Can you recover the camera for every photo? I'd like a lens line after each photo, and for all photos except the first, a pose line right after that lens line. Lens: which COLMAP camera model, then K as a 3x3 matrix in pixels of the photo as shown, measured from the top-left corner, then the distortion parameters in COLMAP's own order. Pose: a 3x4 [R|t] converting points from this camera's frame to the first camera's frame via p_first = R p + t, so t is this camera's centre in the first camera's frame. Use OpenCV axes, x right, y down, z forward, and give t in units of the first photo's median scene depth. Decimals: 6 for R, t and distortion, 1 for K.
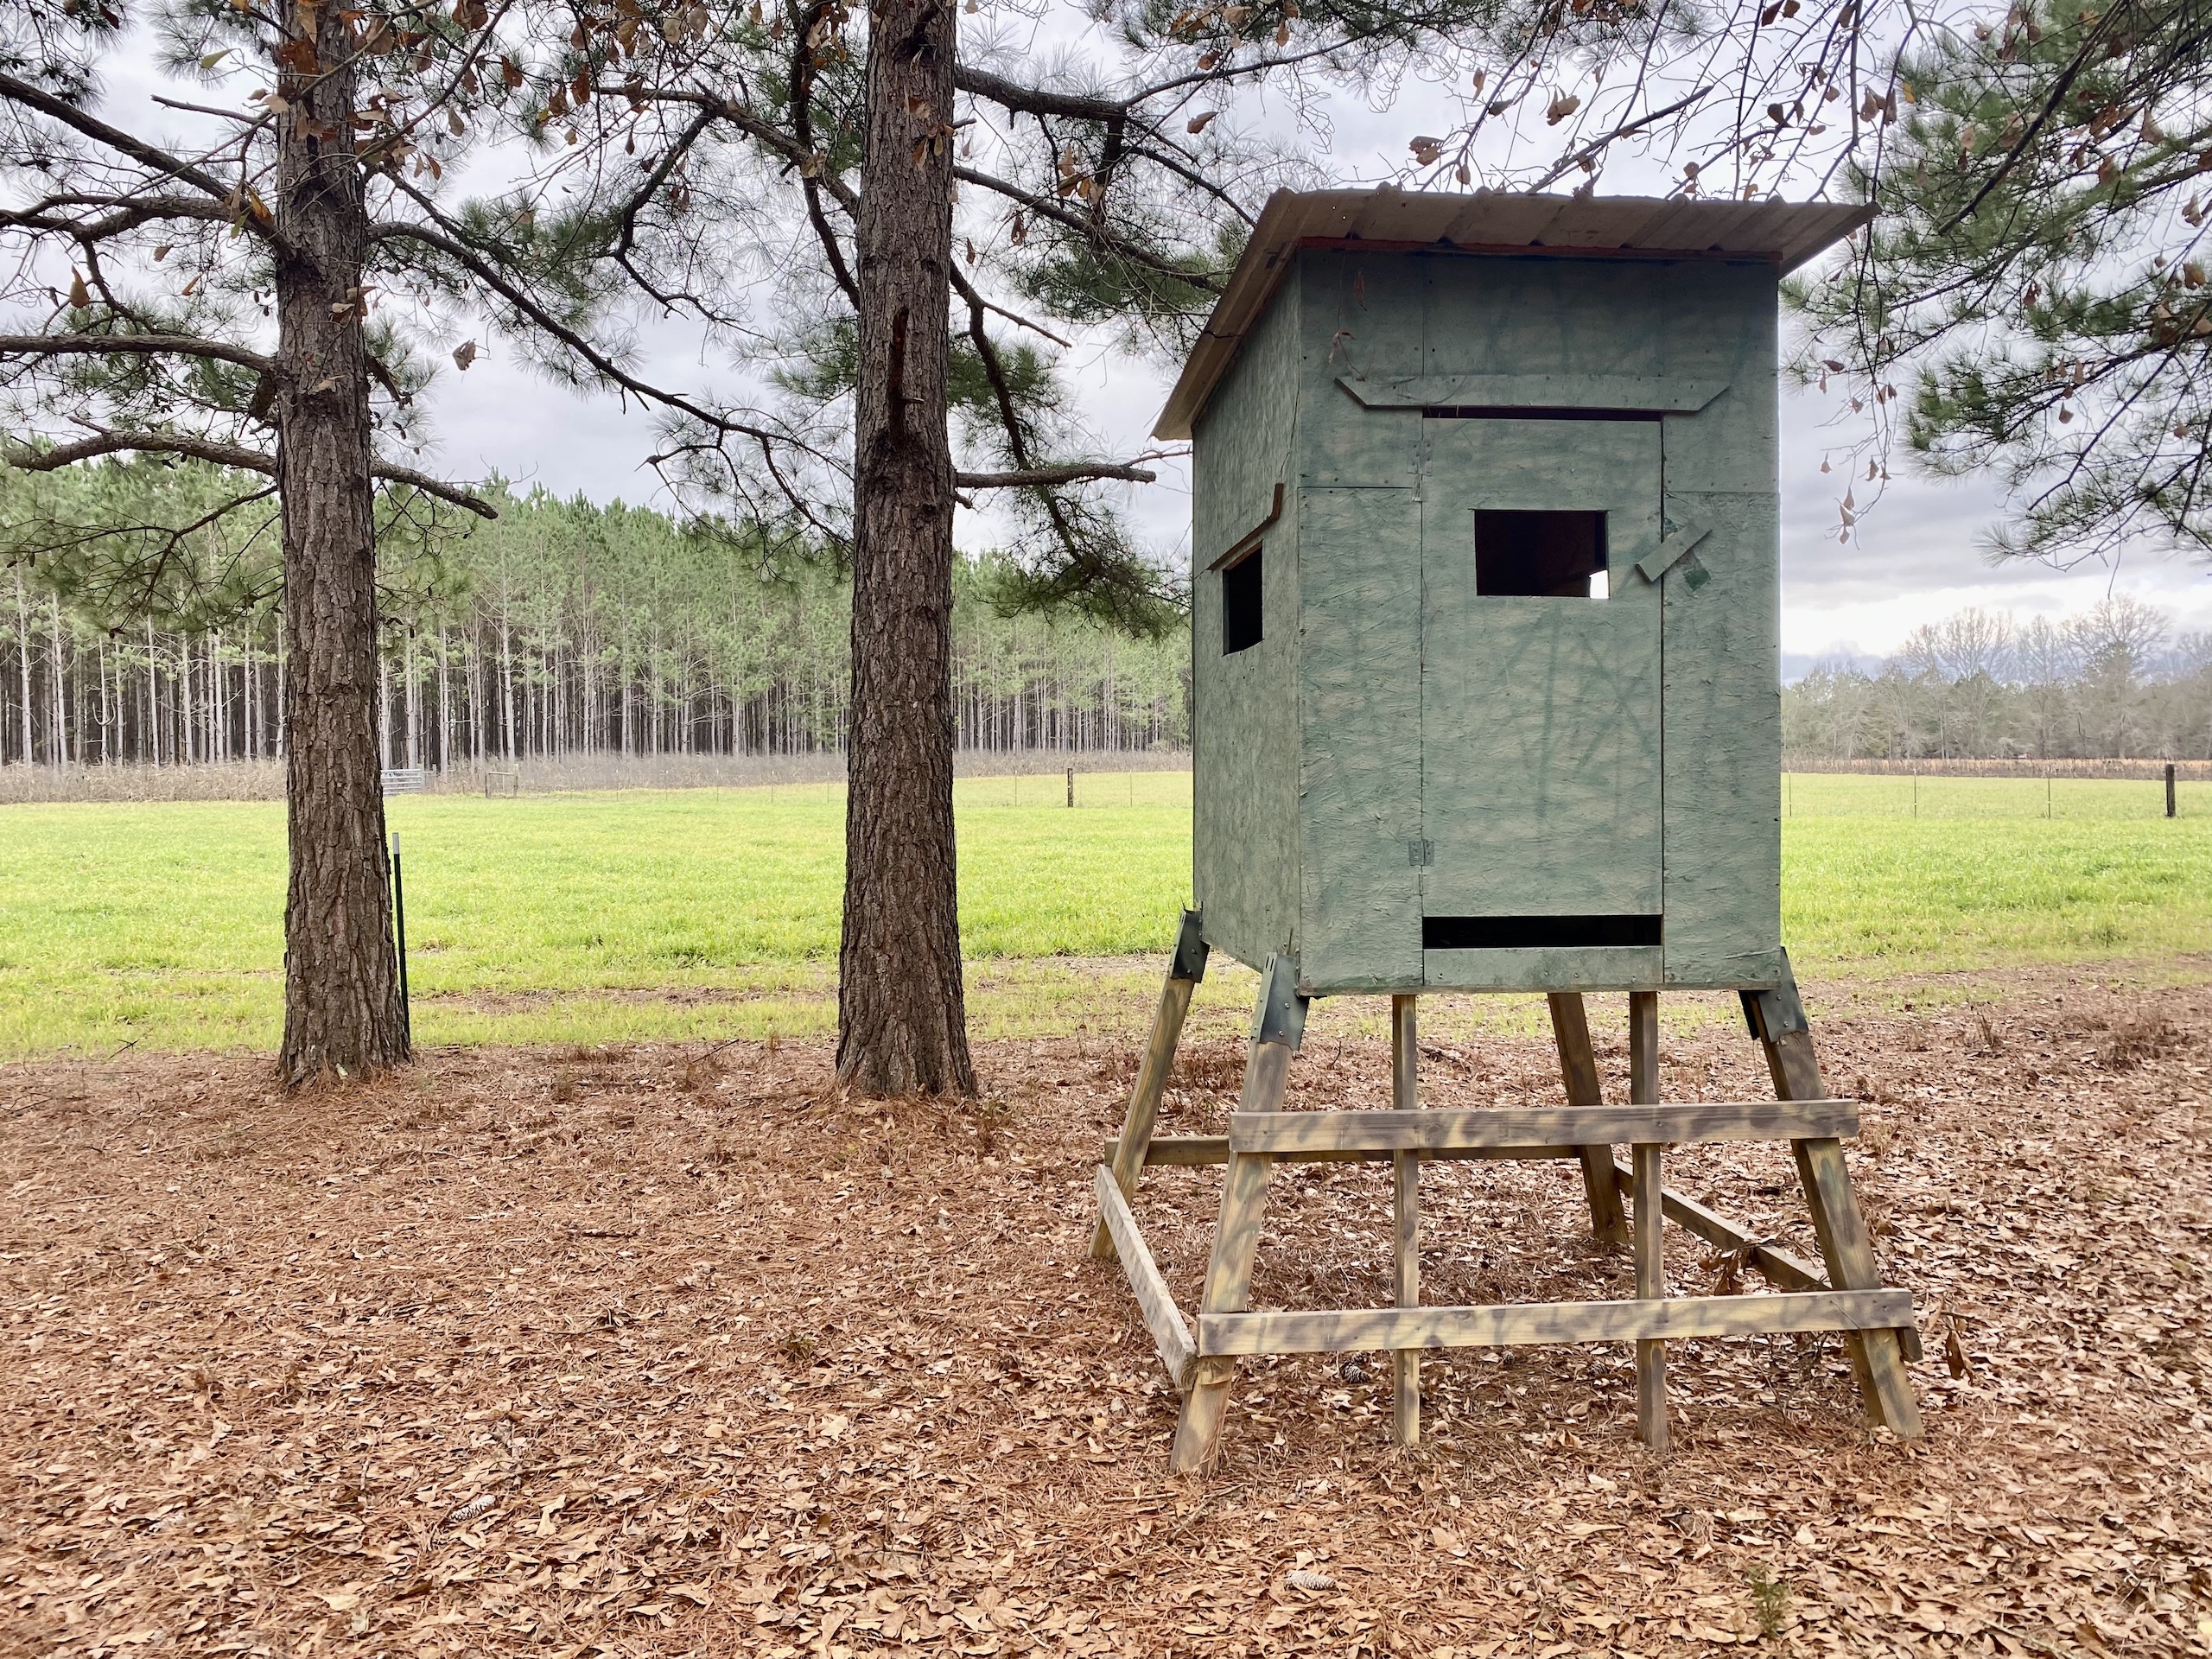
lens RADIAL K [[1704.0, 0, 1101.3], [0, 1704.0, 842.8], [0, 0, 1]] dist [0.076768, -0.076987]
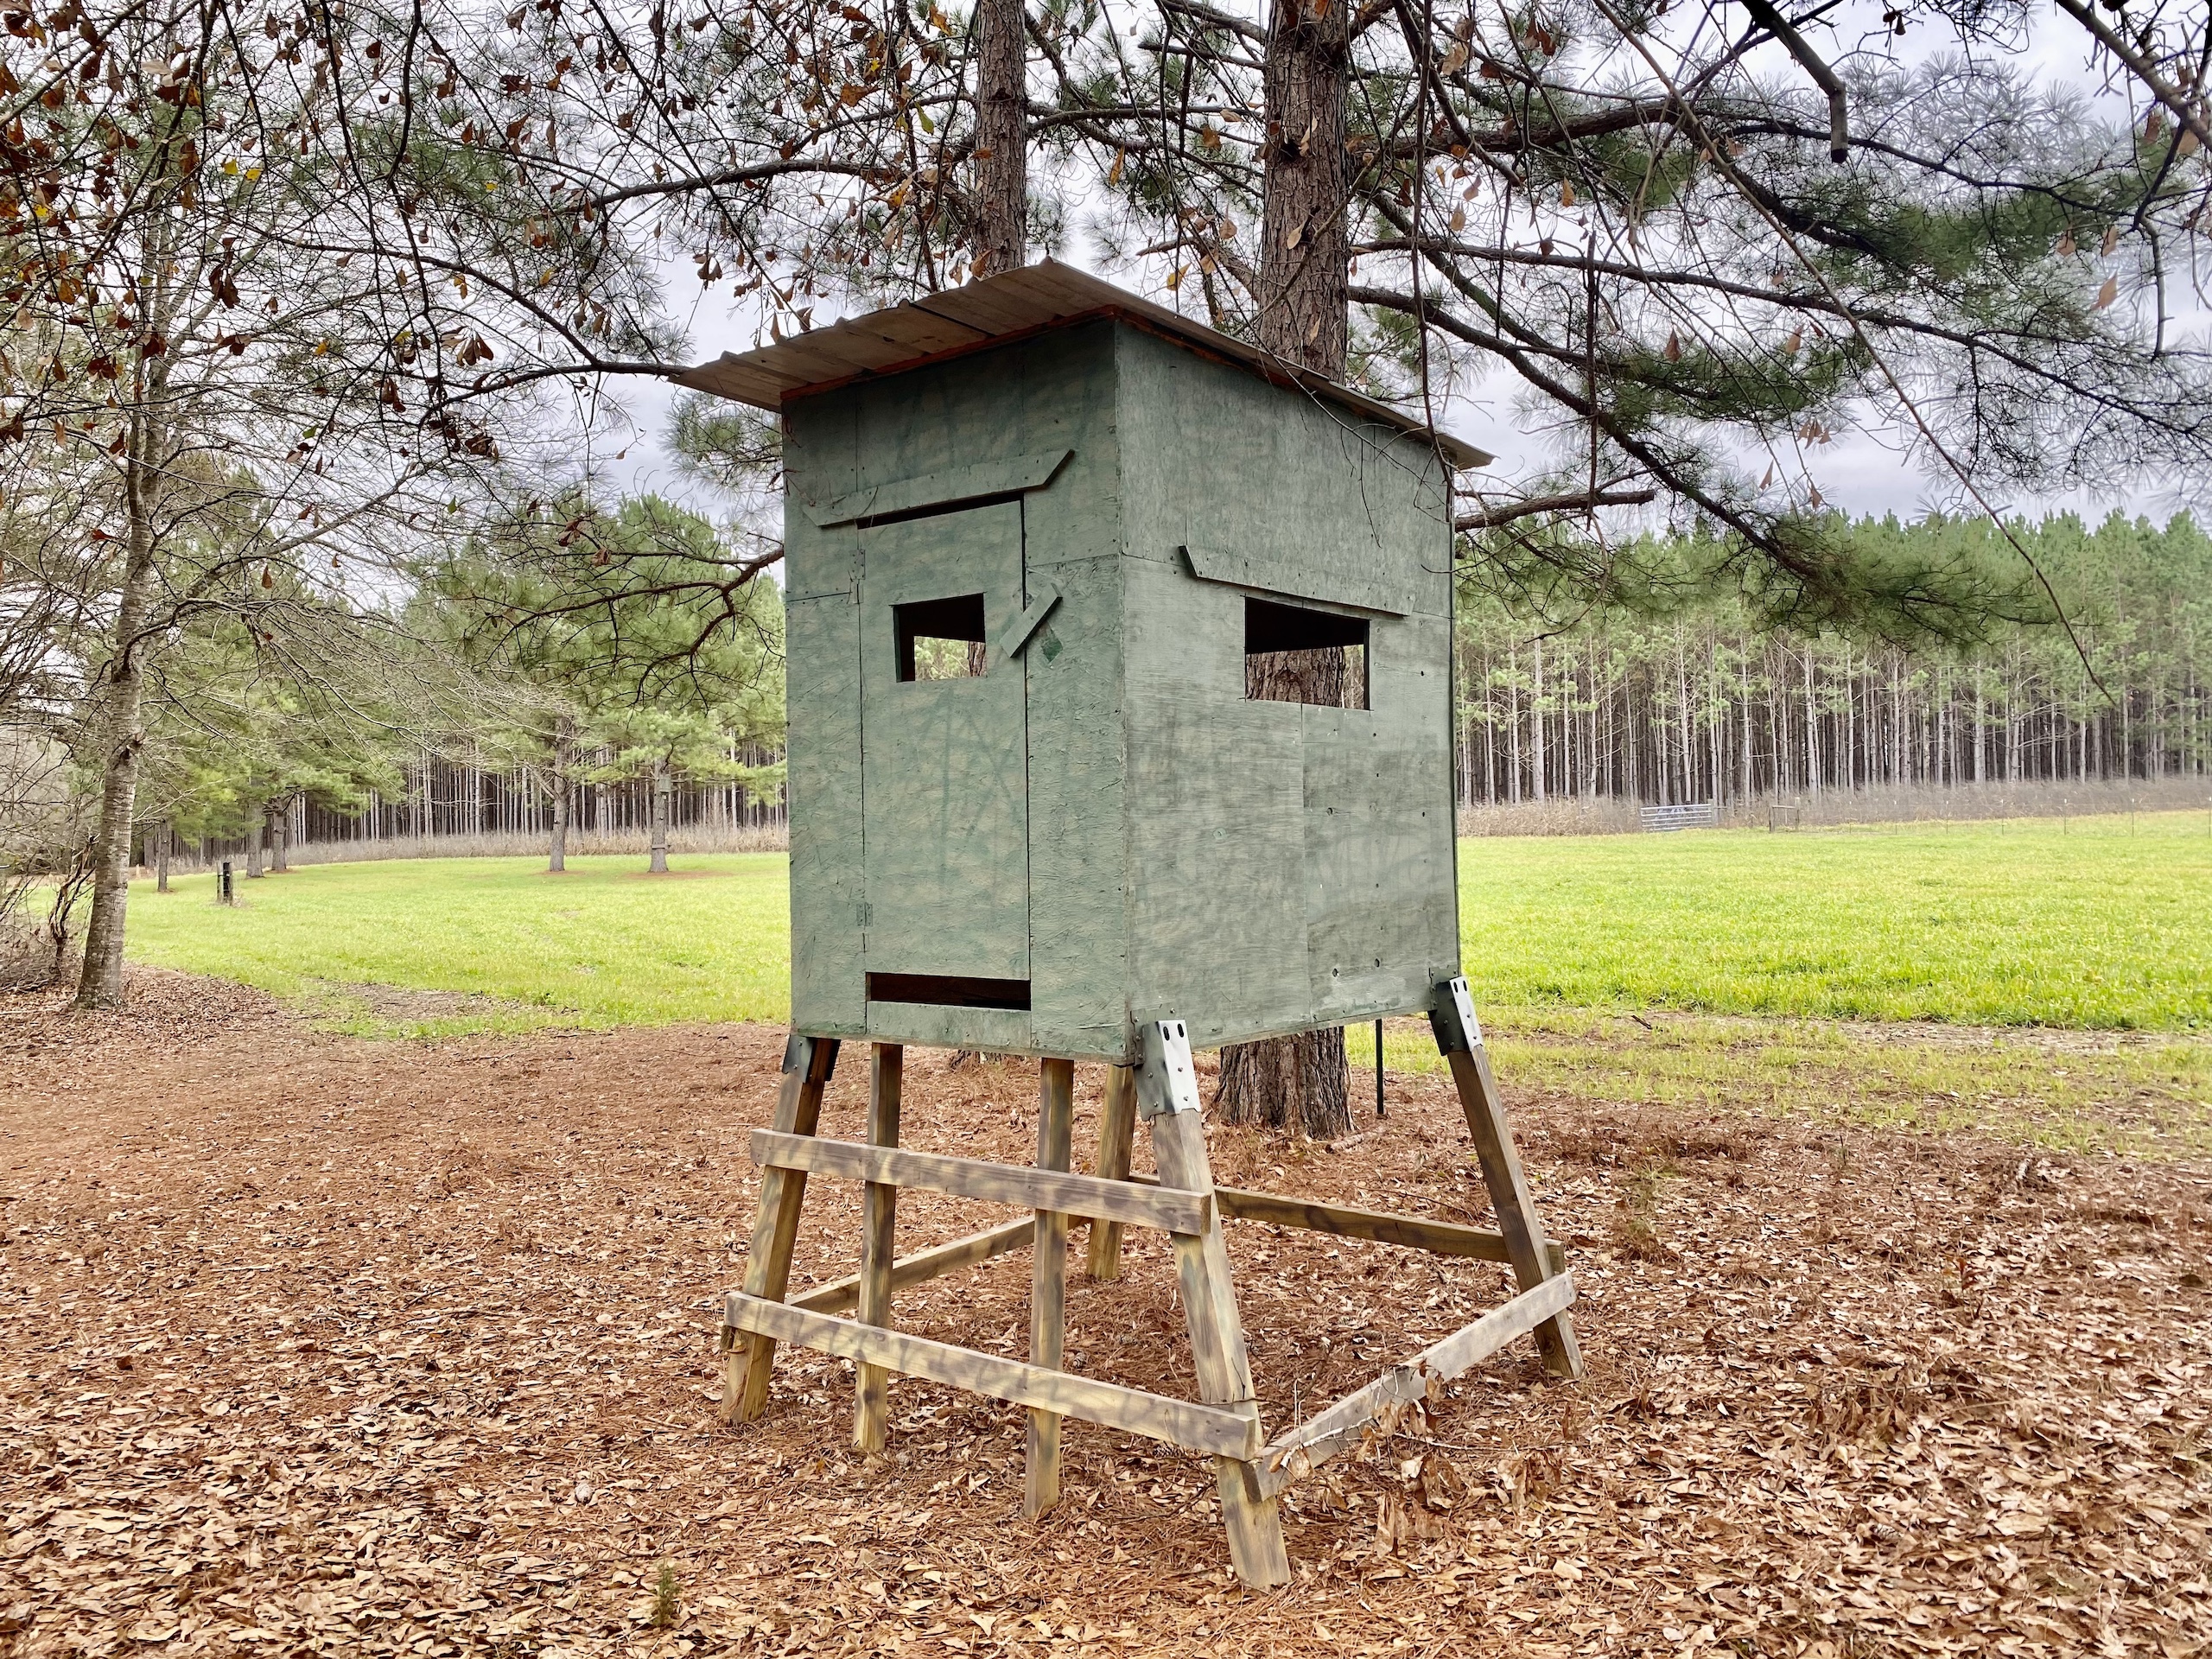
lens RADIAL K [[1704.0, 0, 1101.3], [0, 1704.0, 842.8], [0, 0, 1]] dist [0.076768, -0.076987]
pose [[0.698084, -0.002738, -0.716011, 1.086011], [-0.010507, 0.999846, -0.014068, -0.026502], [0.715939, 0.017344, 0.697947, 0.325857]]
